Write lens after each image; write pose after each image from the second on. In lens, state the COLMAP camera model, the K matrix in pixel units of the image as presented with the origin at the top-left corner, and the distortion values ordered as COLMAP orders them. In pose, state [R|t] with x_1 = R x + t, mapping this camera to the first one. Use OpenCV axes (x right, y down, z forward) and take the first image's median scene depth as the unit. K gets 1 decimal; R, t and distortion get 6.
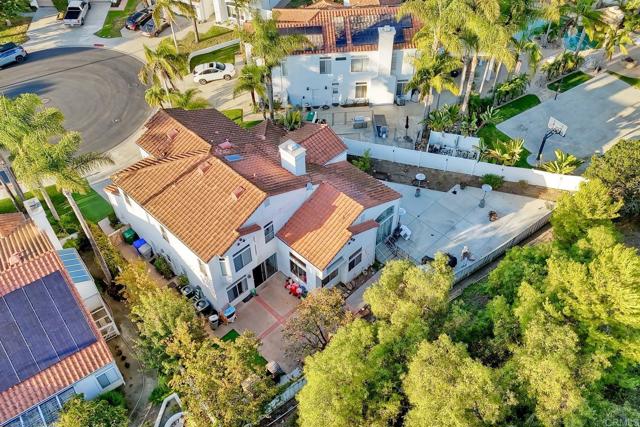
lens RADIAL K [[577.5, 0, 351.7], [0, 577.5, 202.9], [0, 0, 1]] dist [0.047709, -0.014414]
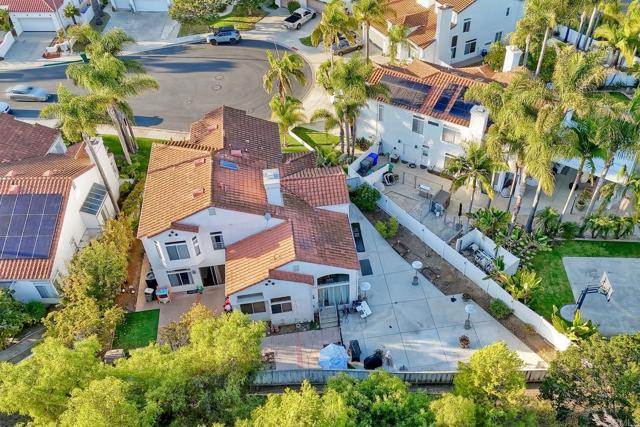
lens RADIAL K [[577.5, 0, 351.7], [0, 577.5, 202.9], [0, 0, 1]] dist [0.047709, -0.014414]
pose [[0.807209, 0.389370, -0.443626, 0.373425], [-0.417967, 0.907741, 0.036203, -0.115098], [0.416794, 0.156198, 0.895480, 0.112440]]
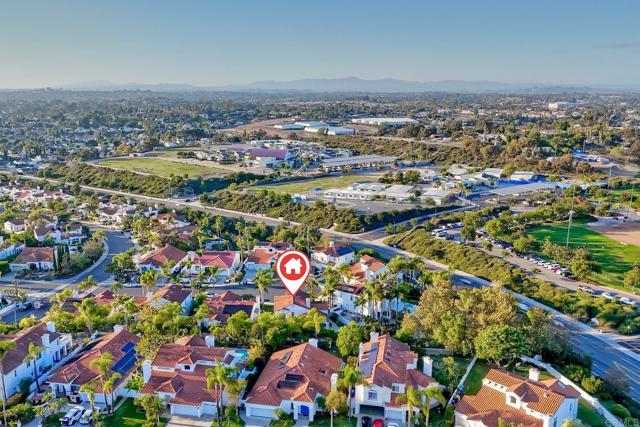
lens RADIAL K [[511.3, 0, 319.7], [0, 511.3, 238.2], [0, 0, 1]] dist [0.056395, -0.003956]
pose [[0.746212, 0.181908, -0.640372, 1.700323], [-0.479324, 0.814359, -0.327214, 0.547528], [0.461970, 0.551116, 0.694878, -1.332058]]
